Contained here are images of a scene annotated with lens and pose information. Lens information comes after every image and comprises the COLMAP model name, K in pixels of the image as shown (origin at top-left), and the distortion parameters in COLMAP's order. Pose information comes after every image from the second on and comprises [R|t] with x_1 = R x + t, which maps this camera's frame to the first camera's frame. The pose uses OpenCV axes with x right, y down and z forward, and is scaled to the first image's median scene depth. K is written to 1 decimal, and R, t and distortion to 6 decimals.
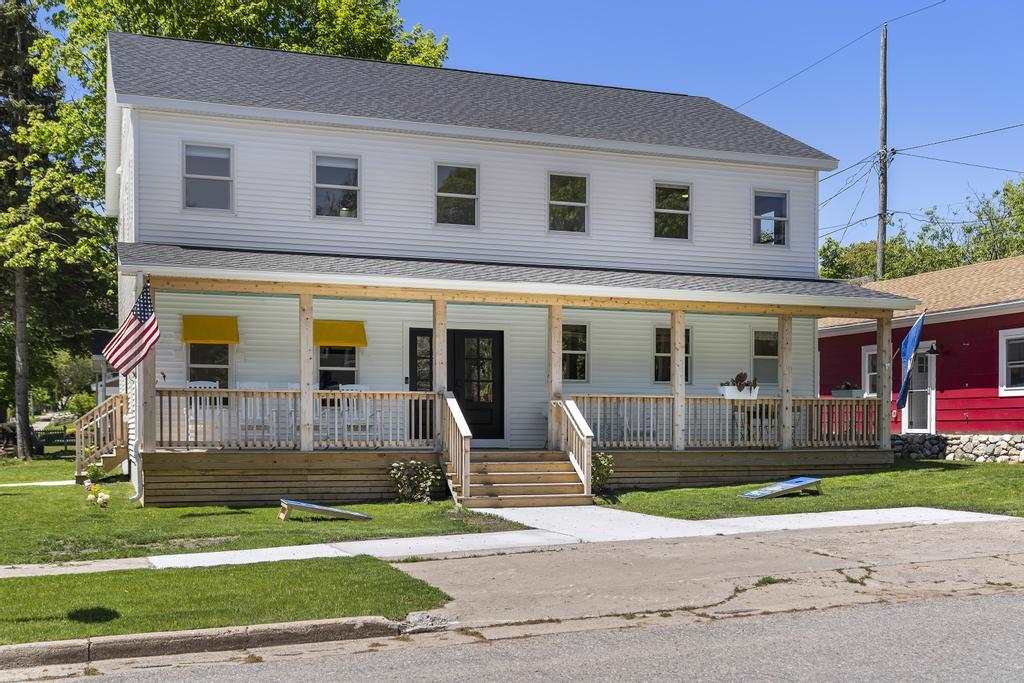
lens RADIAL K [[1178.1, 0, 523.4], [0, 1178.1, 442.1], [0, 0, 1]] dist [0.009498, 0.001188]
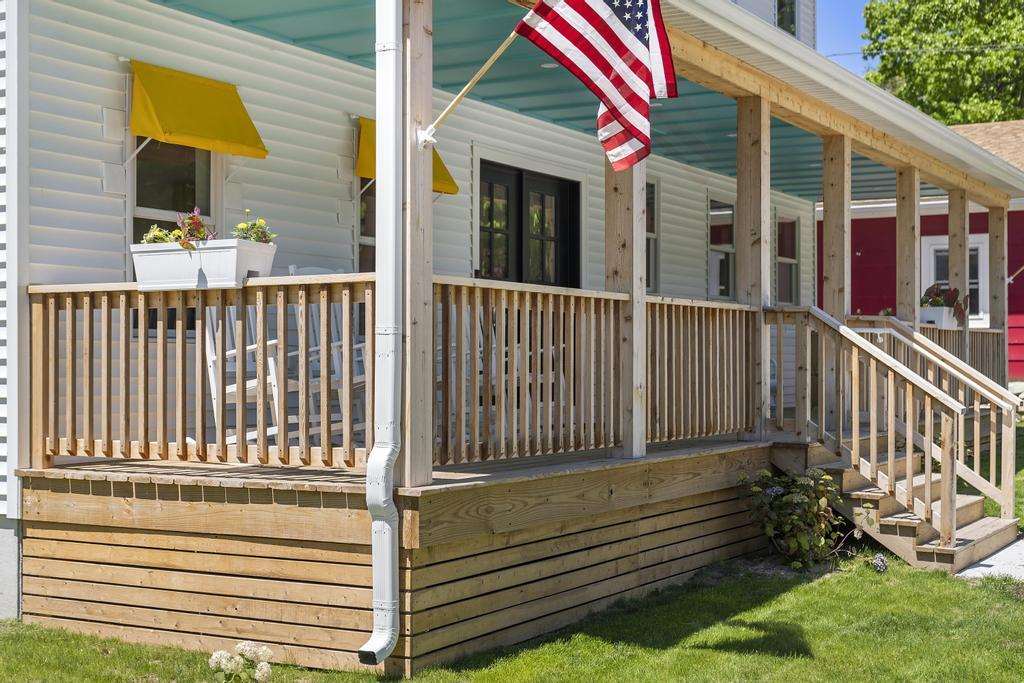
lens RADIAL K [[1482.6, 0, 512.0], [0, 1482.6, 341.5], [0, 0, 1]] dist [0.007230, -0.018065]
pose [[0.762095, 0.007128, 0.647426, -0.448208], [0.008683, 0.999737, -0.021228, -0.016802], [-0.647407, 0.021799, 0.761833, 0.573945]]
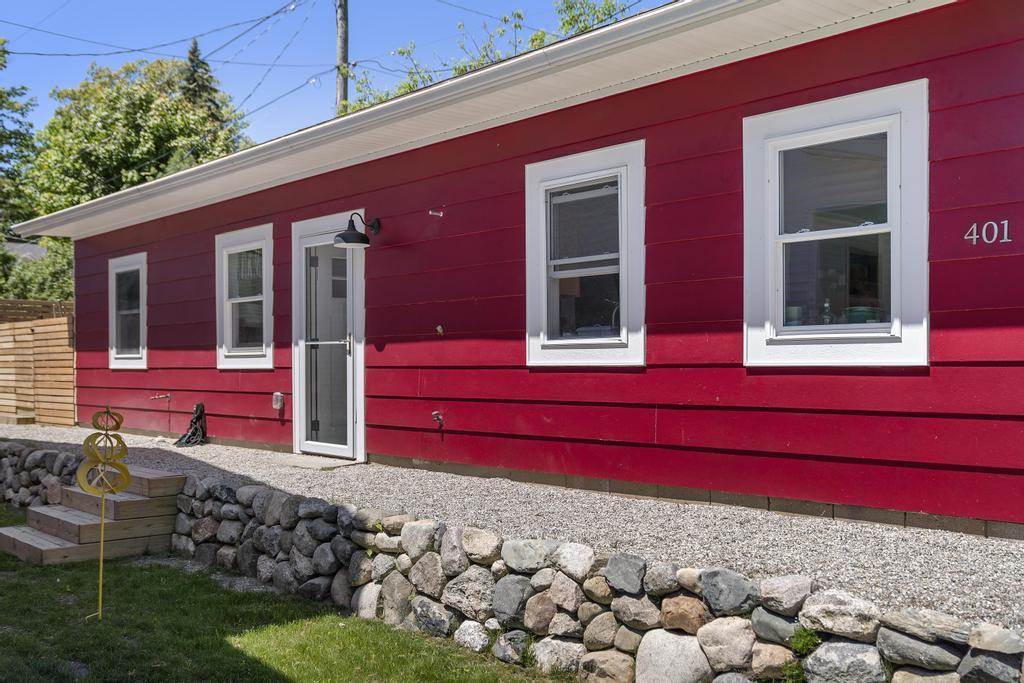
lens RADIAL K [[992.4, 0, 509.4], [0, 992.4, 367.8], [0, 0, 1]] dist [-0.000546, 0.001112]
pose [[0.924792, -0.005380, 0.380435, 0.354498], [0.008782, 0.999935, -0.007208, -0.043808], [-0.380371, 0.010007, 0.924780, 0.902198]]
